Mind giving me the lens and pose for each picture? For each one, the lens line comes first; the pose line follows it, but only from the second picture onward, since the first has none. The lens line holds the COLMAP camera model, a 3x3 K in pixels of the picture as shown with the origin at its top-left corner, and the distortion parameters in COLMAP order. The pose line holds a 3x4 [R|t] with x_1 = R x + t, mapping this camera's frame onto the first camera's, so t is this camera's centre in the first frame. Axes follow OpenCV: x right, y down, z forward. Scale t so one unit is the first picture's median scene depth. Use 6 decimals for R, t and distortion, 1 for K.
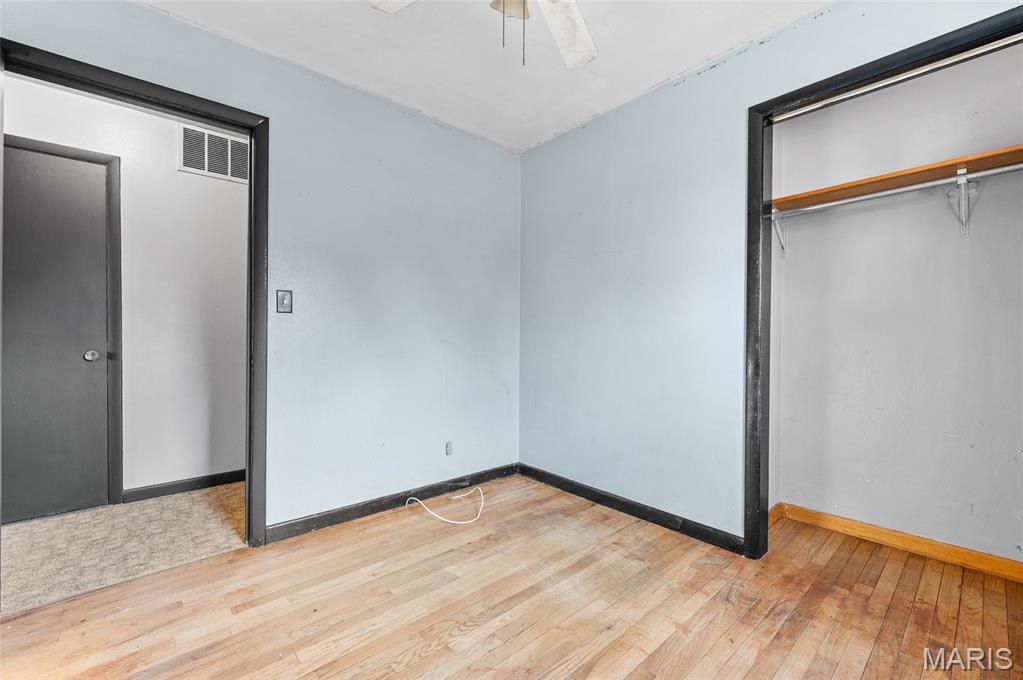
lens RADIAL K [[424.1, 0, 511.5], [0, 424.1, 340.0], [0, 0, 1]] dist [-0.001026, -0.000370]
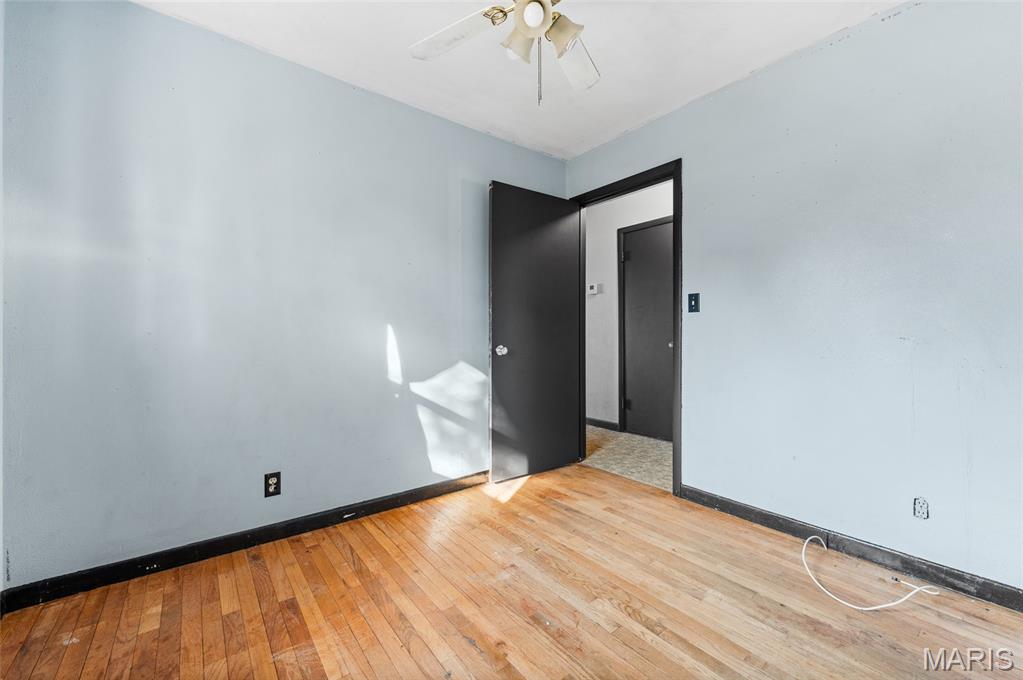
lens RADIAL K [[444.1, 0, 512.0], [0, 444.1, 327.6], [0, 0, 1]] dist [-0.001375, -0.000817]
pose [[-0.099412, -0.013137, -0.994960, 0.803484], [-0.002586, 0.999913, -0.012944, -0.003290], [0.995043, 0.001286, -0.099438, 0.649891]]
